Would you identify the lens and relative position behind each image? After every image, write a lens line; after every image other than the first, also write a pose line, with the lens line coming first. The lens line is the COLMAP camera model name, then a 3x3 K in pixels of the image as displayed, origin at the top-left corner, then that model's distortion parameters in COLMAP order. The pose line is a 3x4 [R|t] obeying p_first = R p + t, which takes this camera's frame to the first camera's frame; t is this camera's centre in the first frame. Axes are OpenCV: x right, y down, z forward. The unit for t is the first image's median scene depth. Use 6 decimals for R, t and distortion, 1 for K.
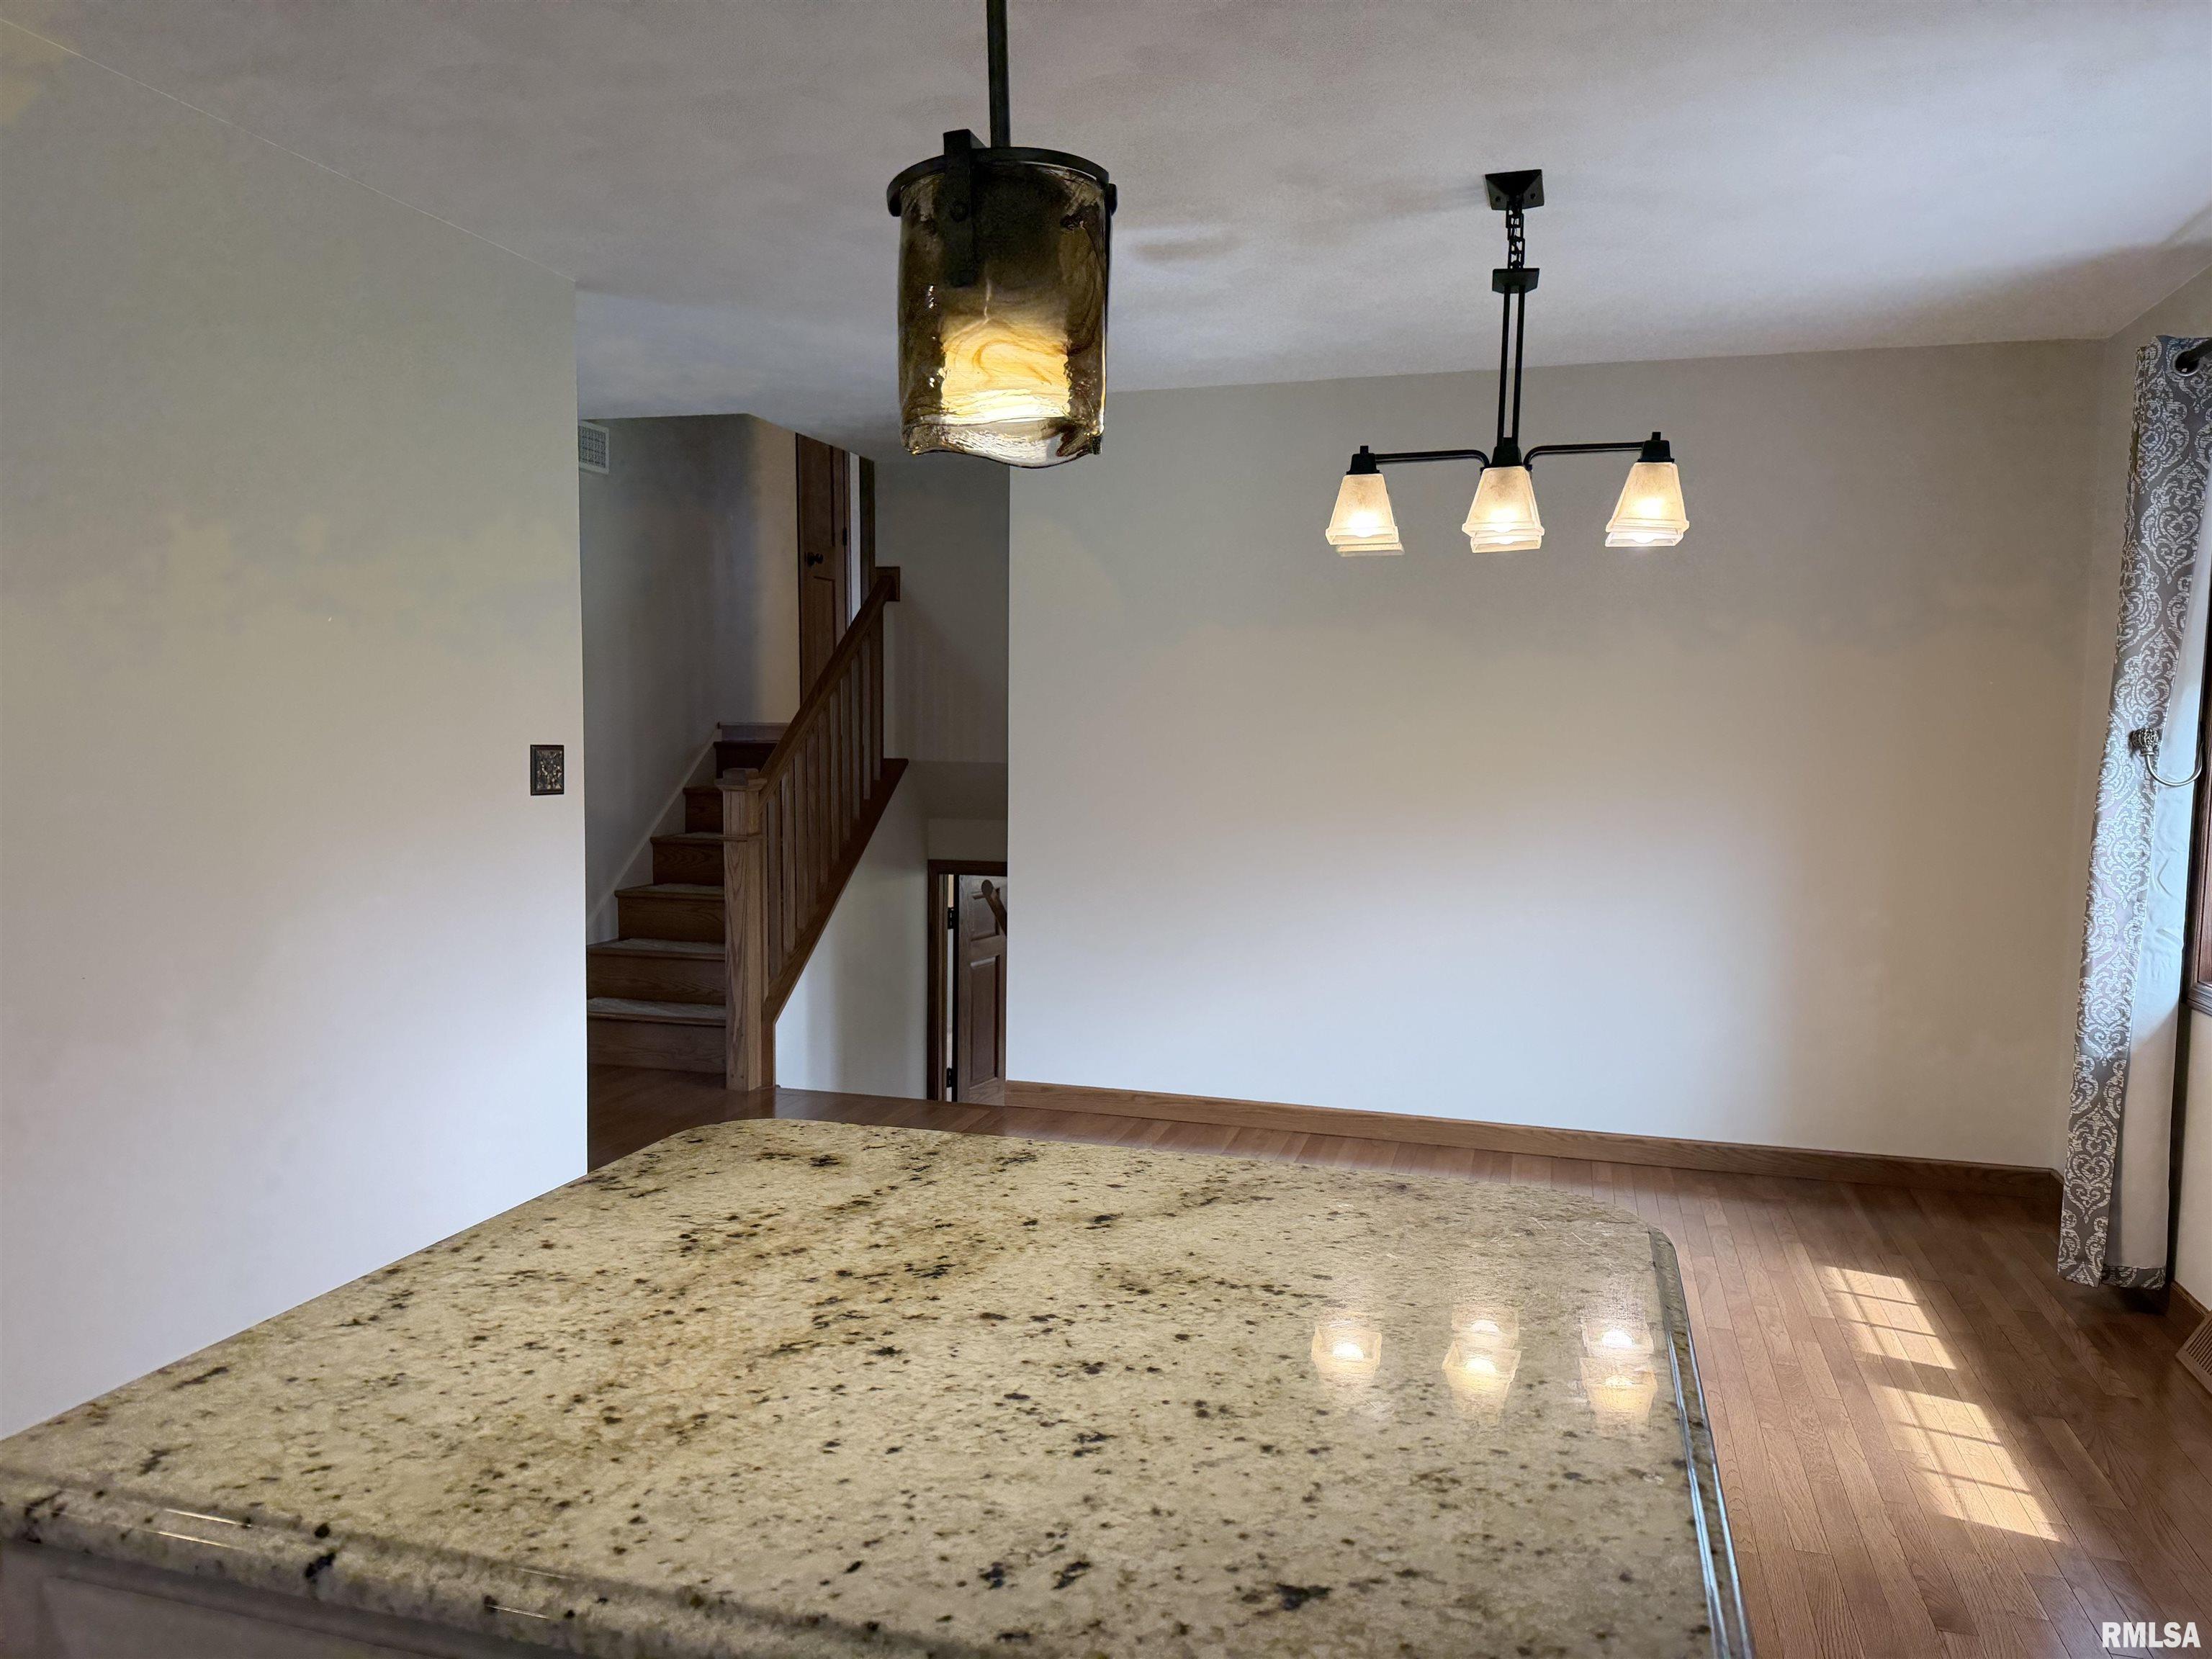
lens RADIAL K [[1555.8, 0, 1109.9], [0, 1555.8, 842.3], [0, 0, 1]] dist [0.066975, -0.090431]
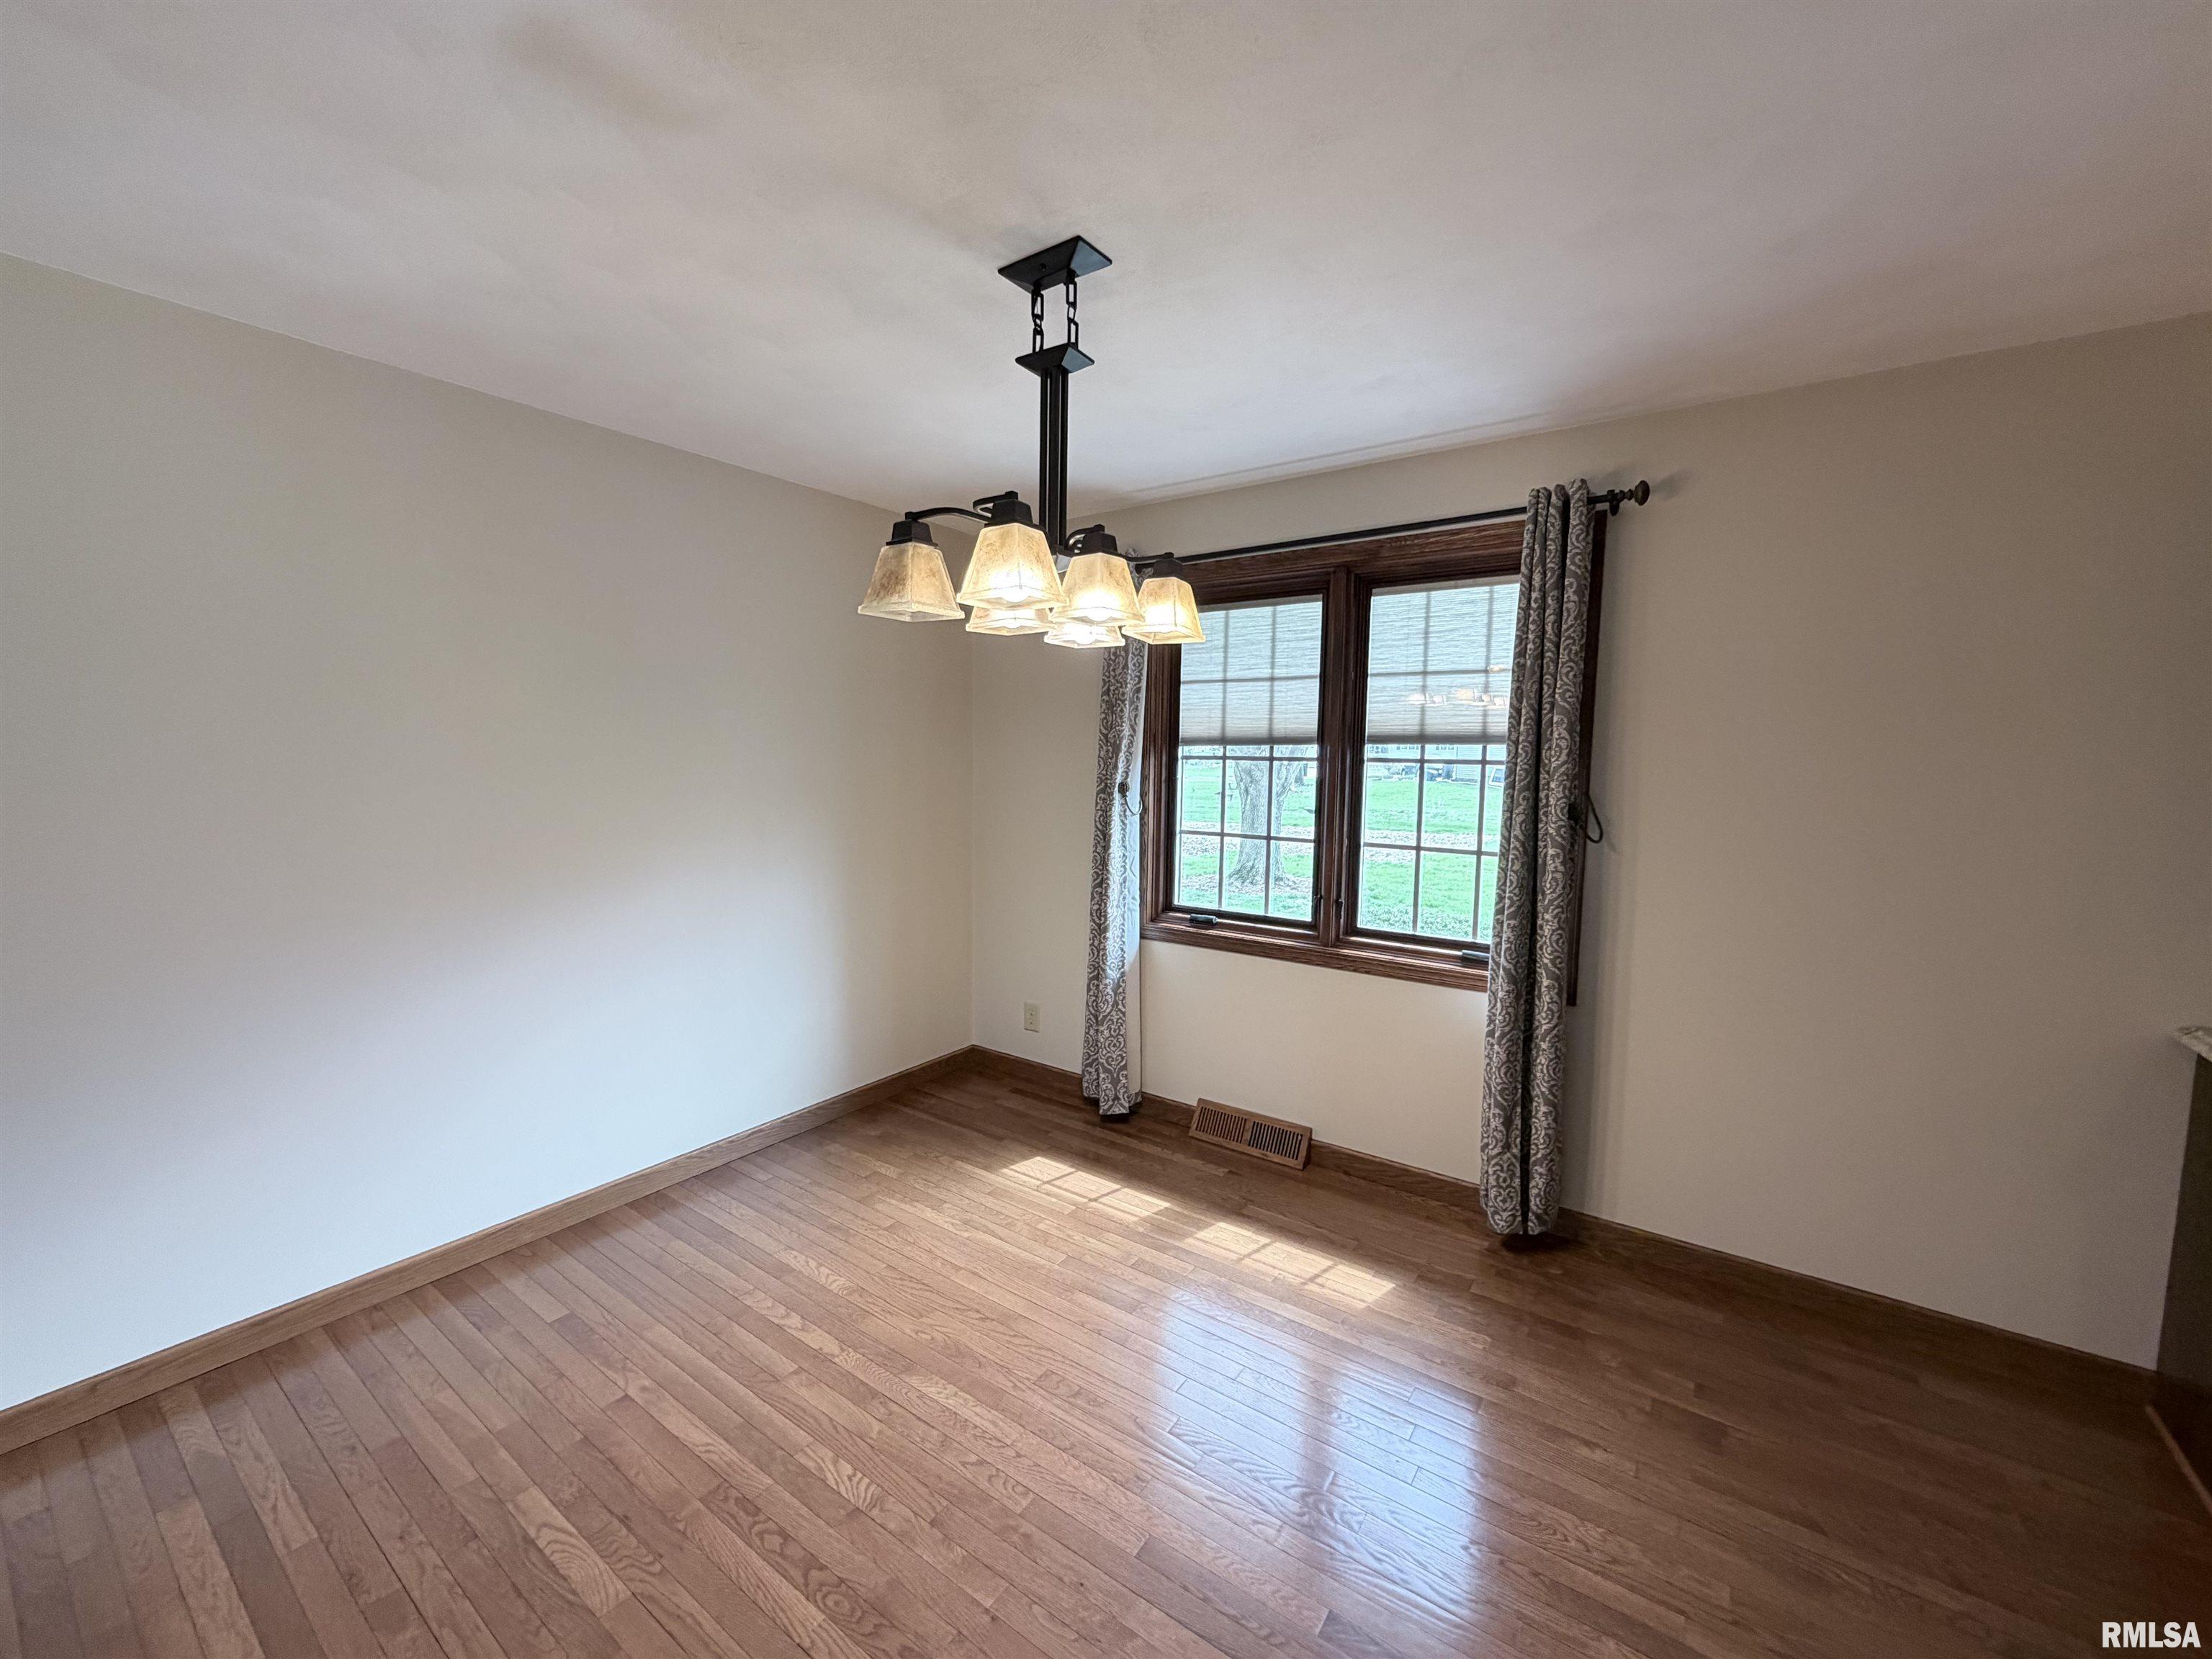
lens RADIAL K [[882.0, 0, 1106.0], [0, 882.0, 829.5], [0, 0, 1]] dist [-0.000335, -0.000021]
pose [[0.327800, -0.094617, 0.939997, -0.245395], [0.064341, 0.994898, 0.077706, -0.096144], [-0.942554, 0.035009, 0.332215, 0.701783]]
